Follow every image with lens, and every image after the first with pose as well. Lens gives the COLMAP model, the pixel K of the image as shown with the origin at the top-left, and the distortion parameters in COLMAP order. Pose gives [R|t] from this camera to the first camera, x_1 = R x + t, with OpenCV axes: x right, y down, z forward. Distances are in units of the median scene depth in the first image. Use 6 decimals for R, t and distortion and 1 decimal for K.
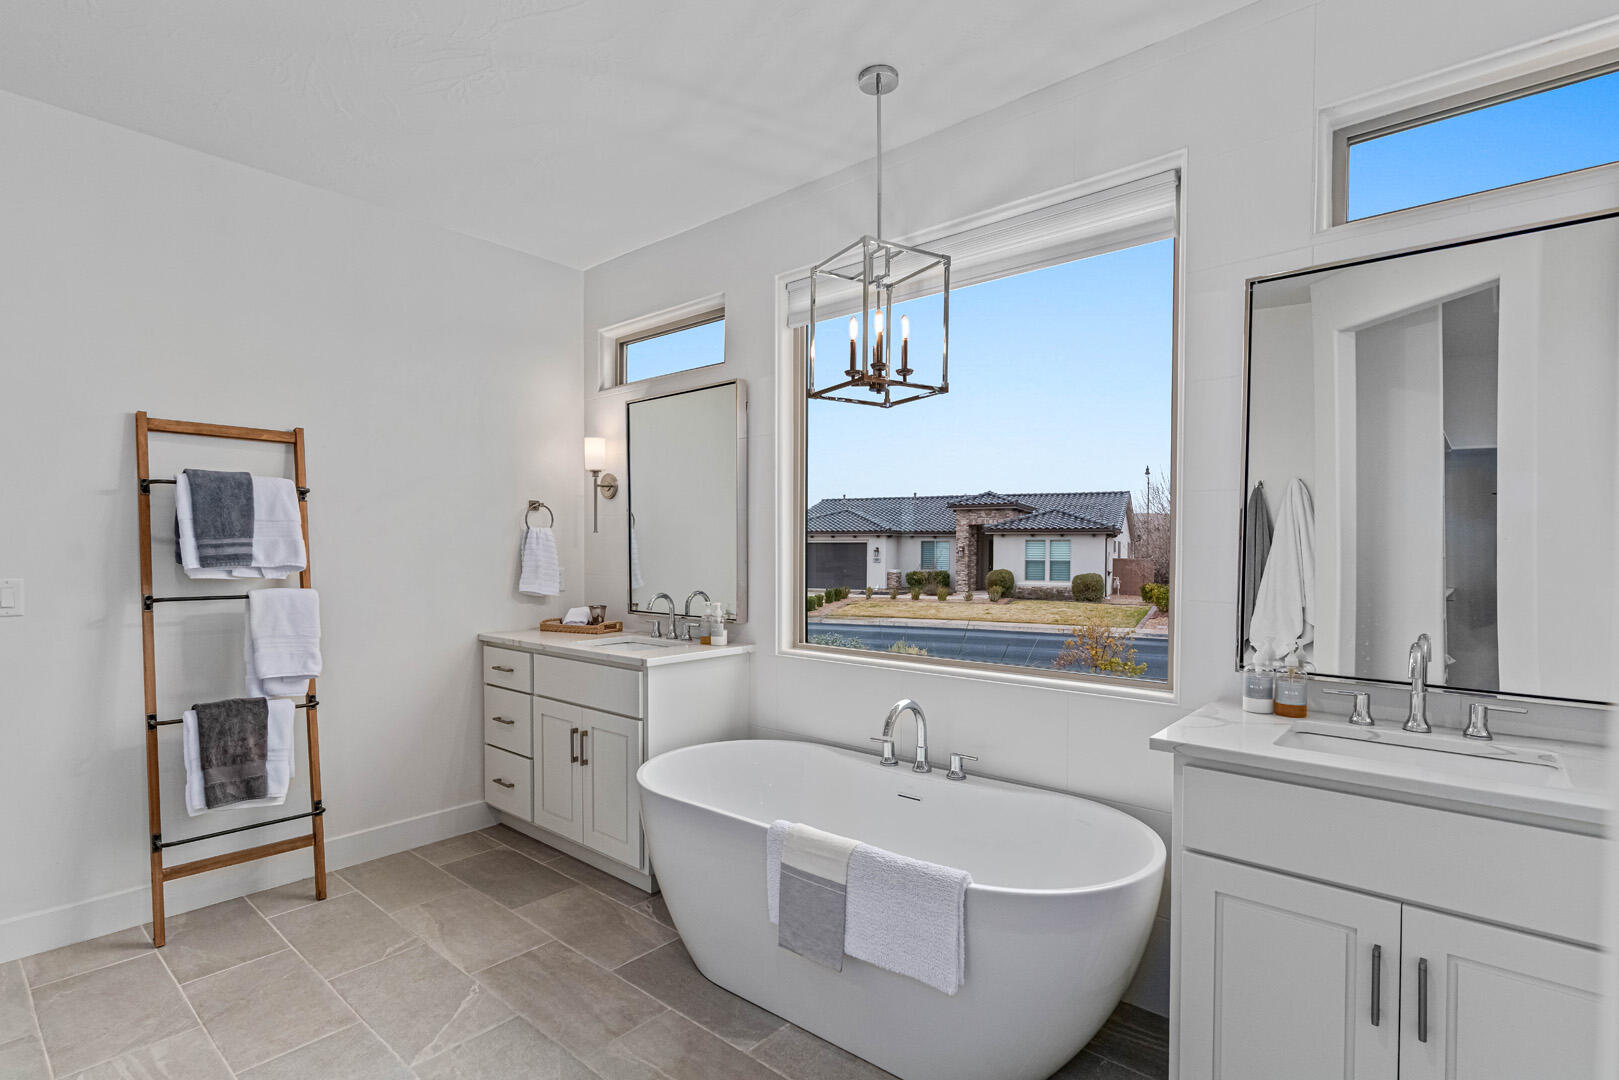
lens RADIAL K [[799.0, 0, 805.7], [0, 799.0, 564.7], [0, 0, 1]] dist [0.020863, -0.000018]
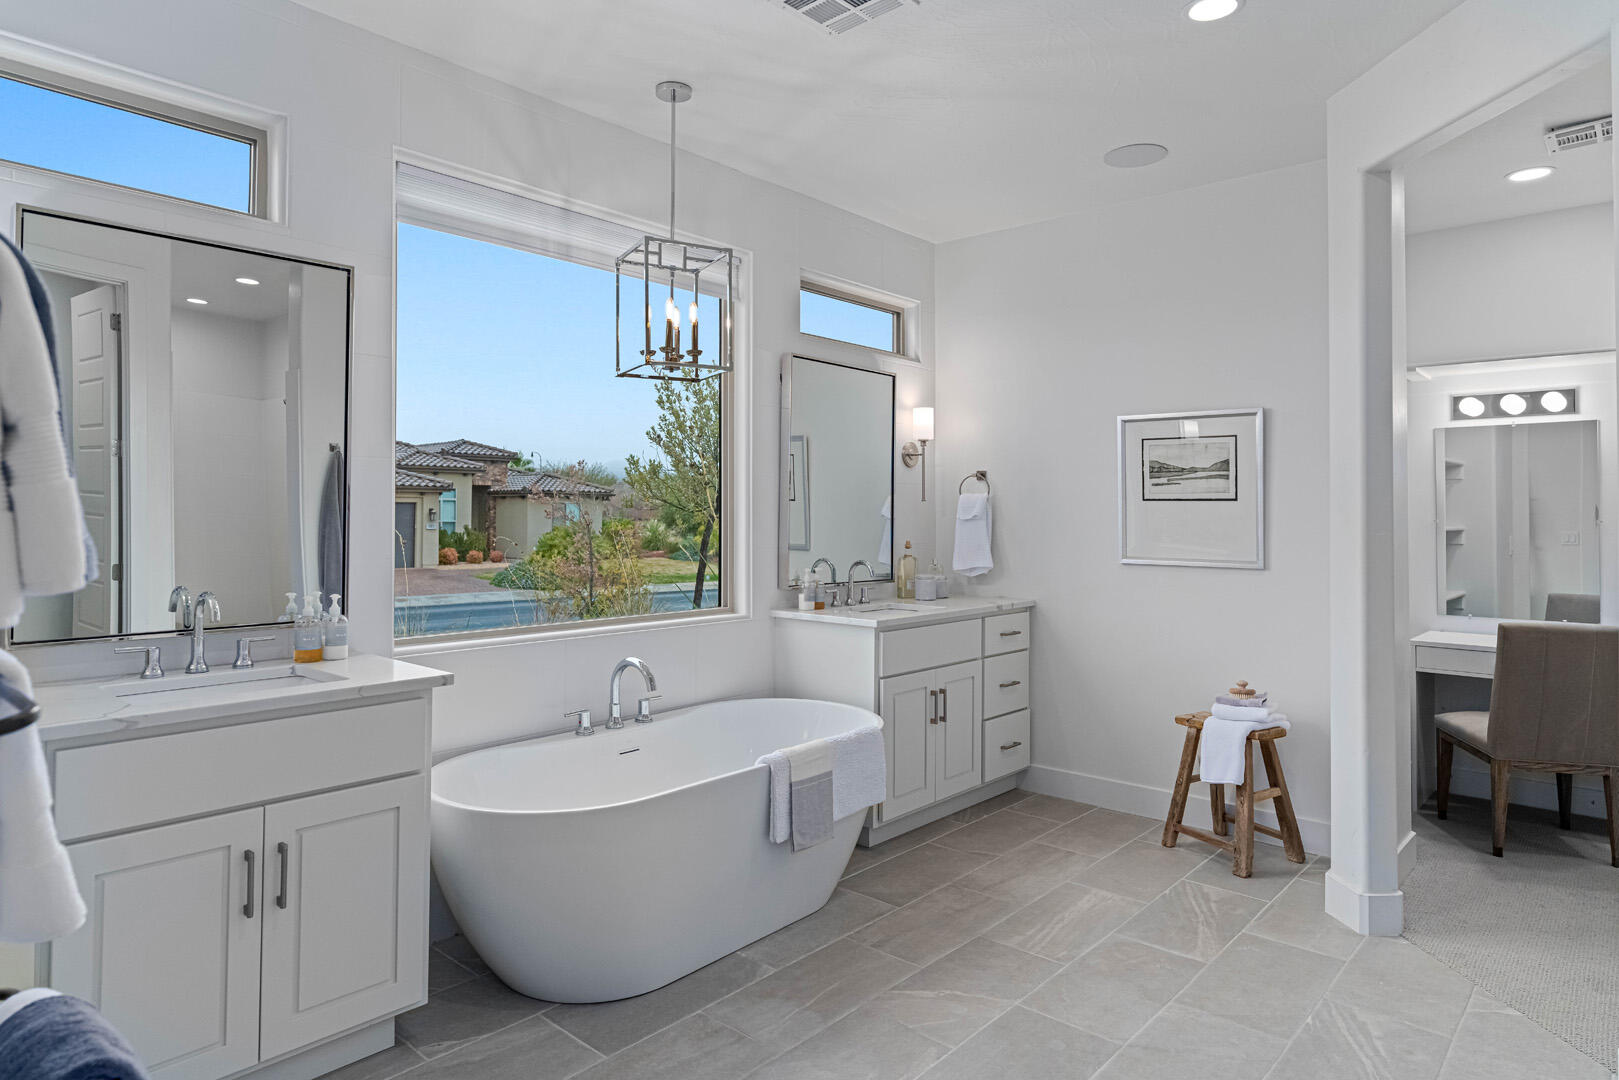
lens RADIAL K [[934.2, 0, 808.4], [0, 934.2, 487.9], [0, 0, 1]] dist [-0.007975, -0.000439]
pose [[0.015554, 0.022432, 0.999627, -0.873665], [0.018852, 0.999564, -0.022724, -0.015949], [-0.999701, 0.019199, 0.015125, 0.592157]]
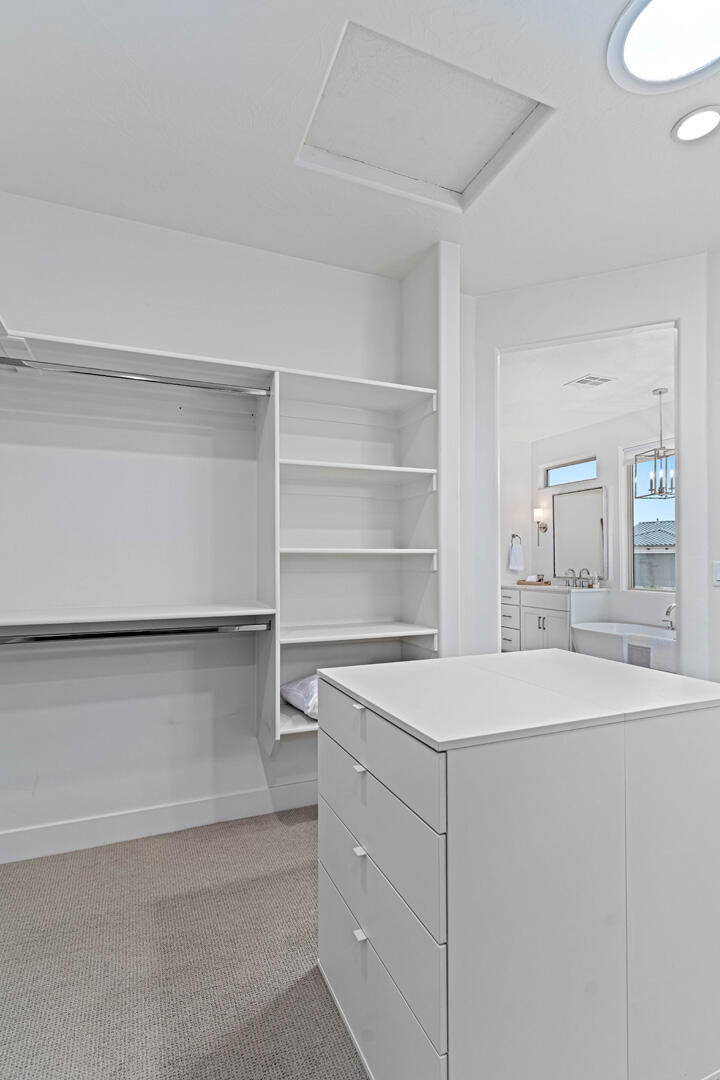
lens RADIAL K [[533.0, 0, 361.7], [0, 533.0, 551.4], [0, 0, 1]] dist [0.020863, -0.000018]
pose [[0.897044, -0.011571, -0.441789, -0.021247], [-0.003873, 0.999413, -0.034040, 0.043683], [0.441924, 0.032246, 0.896473, -0.920535]]
